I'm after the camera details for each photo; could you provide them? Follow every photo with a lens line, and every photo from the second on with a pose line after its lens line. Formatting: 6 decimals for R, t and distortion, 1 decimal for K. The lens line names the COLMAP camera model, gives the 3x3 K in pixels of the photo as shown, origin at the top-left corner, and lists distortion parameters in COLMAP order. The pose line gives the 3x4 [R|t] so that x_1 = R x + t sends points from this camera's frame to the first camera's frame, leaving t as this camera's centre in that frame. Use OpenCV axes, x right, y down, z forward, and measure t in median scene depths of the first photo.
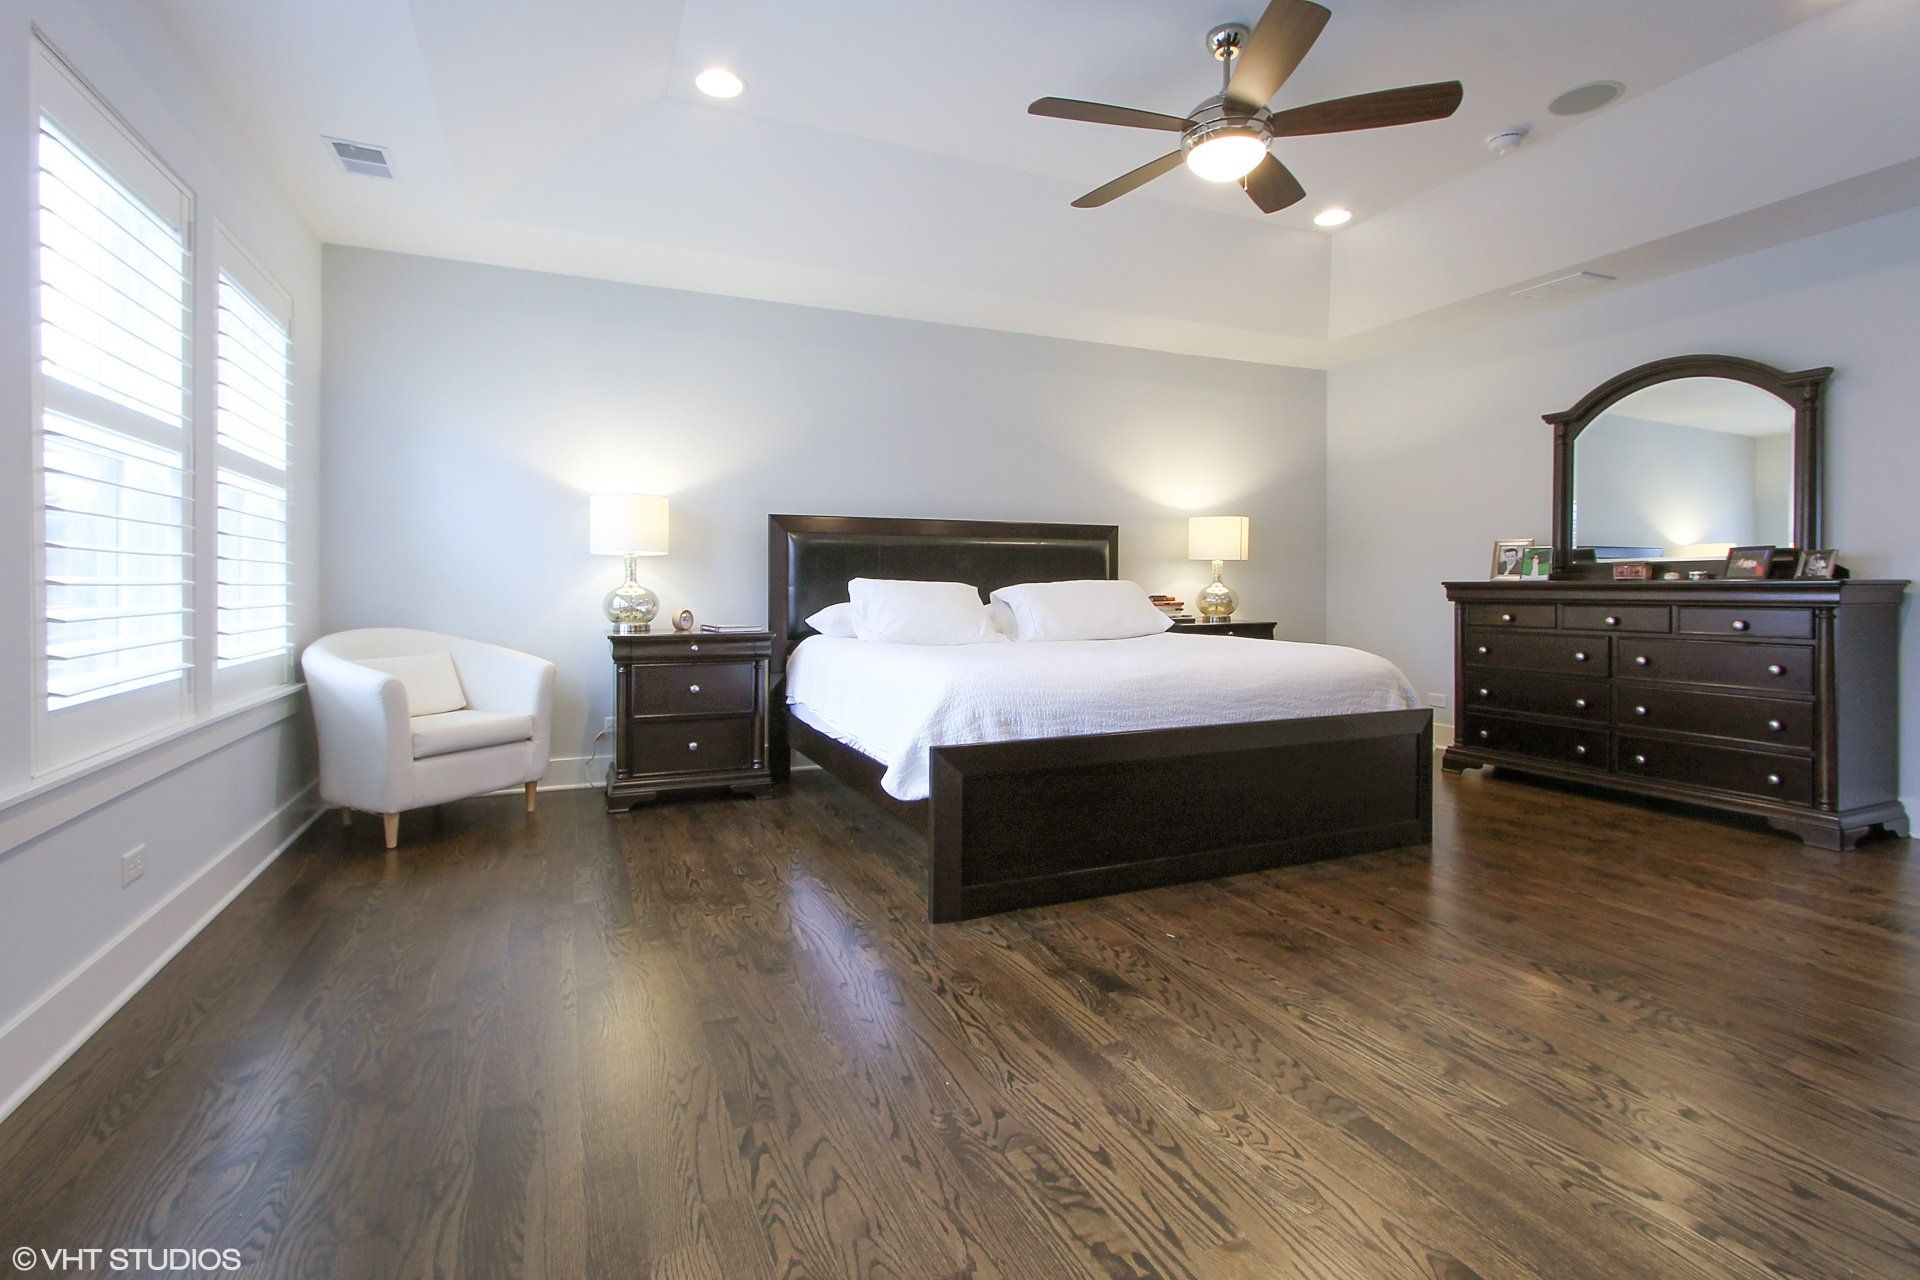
lens RADIAL K [[890.8, 0, 956.2], [0, 890.8, 615.7], [0, 0, 1]] dist [-0.002853, -0.000251]
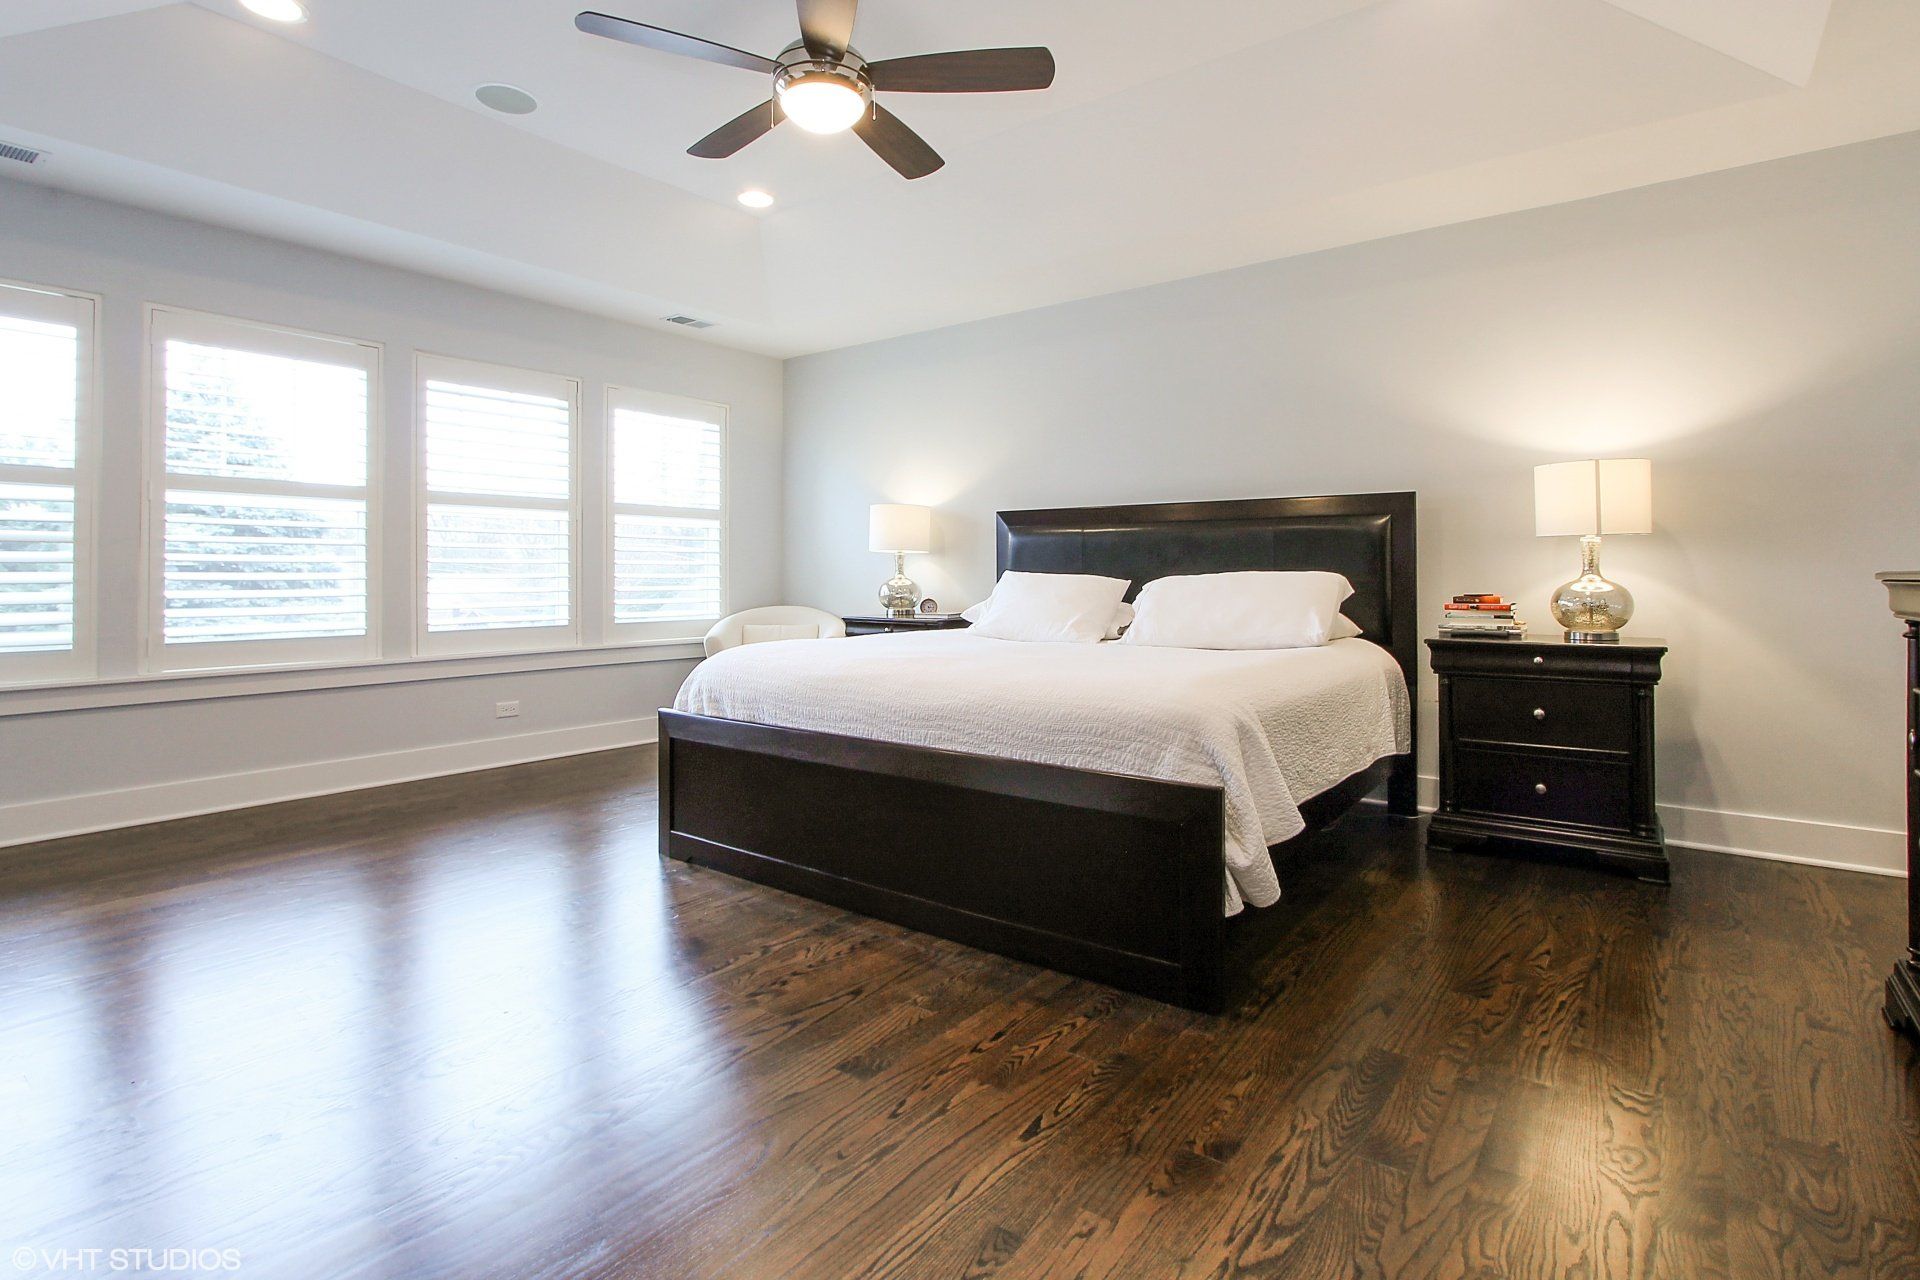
lens RADIAL K [[966.7, 0, 955.5], [0, 966.7, 593.2], [0, 0, 1]] dist [-0.000167, -0.000020]
pose [[0.475144, 0.009078, -0.879861, 1.082019], [-0.030696, 0.999509, -0.006264, -0.013216], [0.879372, 0.029984, 0.475190, 0.586867]]
